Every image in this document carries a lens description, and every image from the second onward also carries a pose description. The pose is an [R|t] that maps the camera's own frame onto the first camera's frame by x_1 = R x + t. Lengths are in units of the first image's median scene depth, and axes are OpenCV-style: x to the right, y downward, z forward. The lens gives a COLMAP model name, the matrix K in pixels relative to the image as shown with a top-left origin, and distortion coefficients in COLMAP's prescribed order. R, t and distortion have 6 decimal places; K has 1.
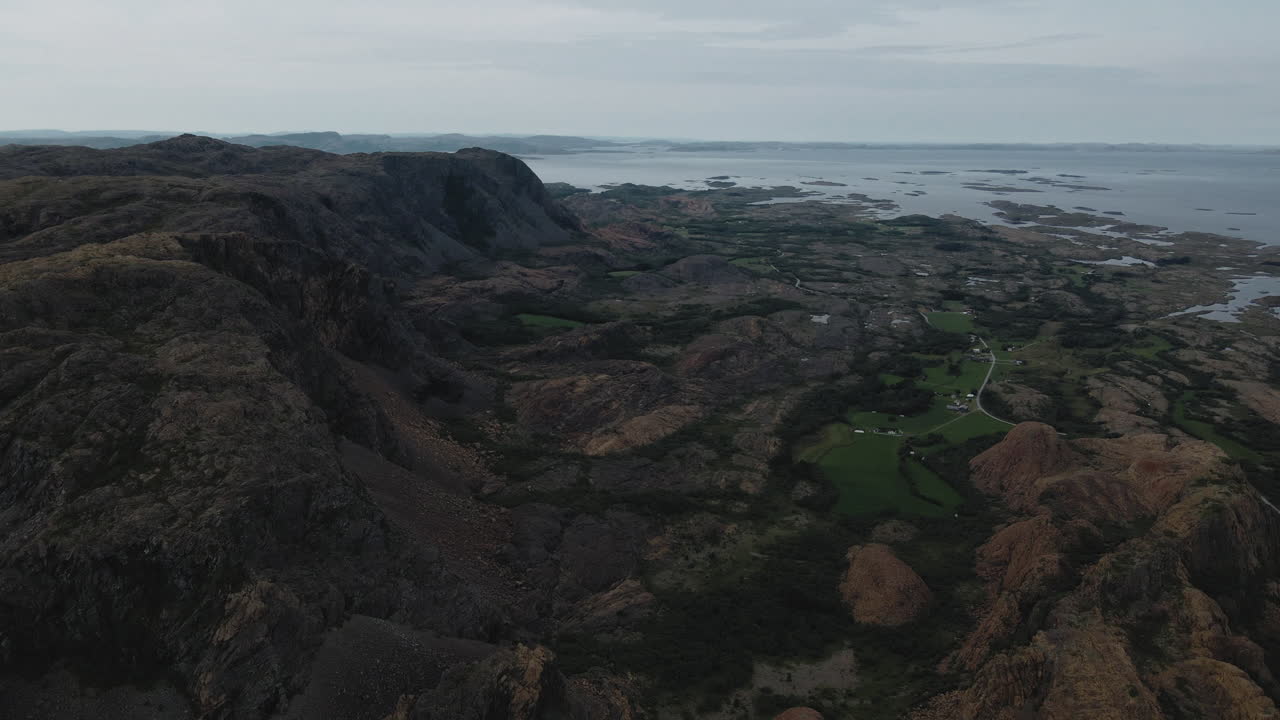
lens RADIAL K [[931.3, 0, 641.3], [0, 931.3, 360.5], [0, 0, 1]] dist [0.003956, 0.017992]
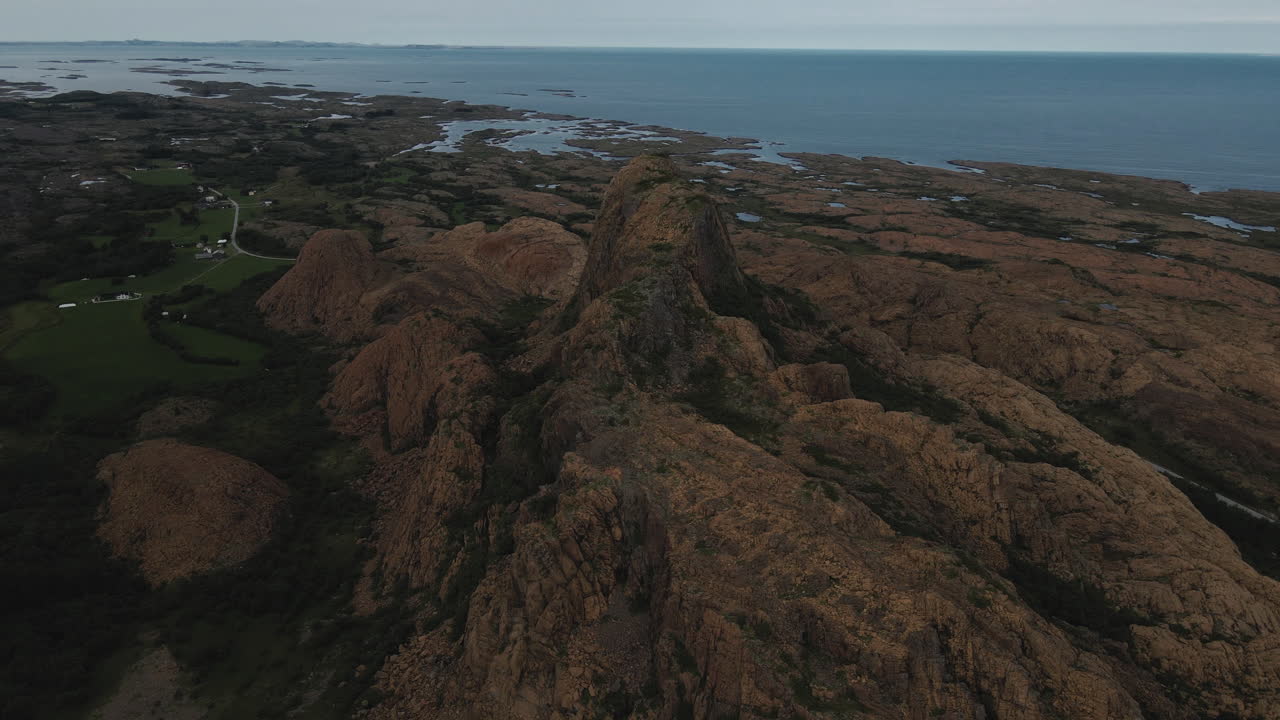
lens RADIAL K [[931.3, 0, 643.4], [0, 931.3, 362.6], [0, 0, 1]] dist [0.003956, 0.017992]
pose [[0.687159, -0.236237, 0.687026, 0.049906], [0.165314, 0.971692, 0.168775, 0.064384], [-0.707449, -0.002400, 0.706761, 0.241094]]
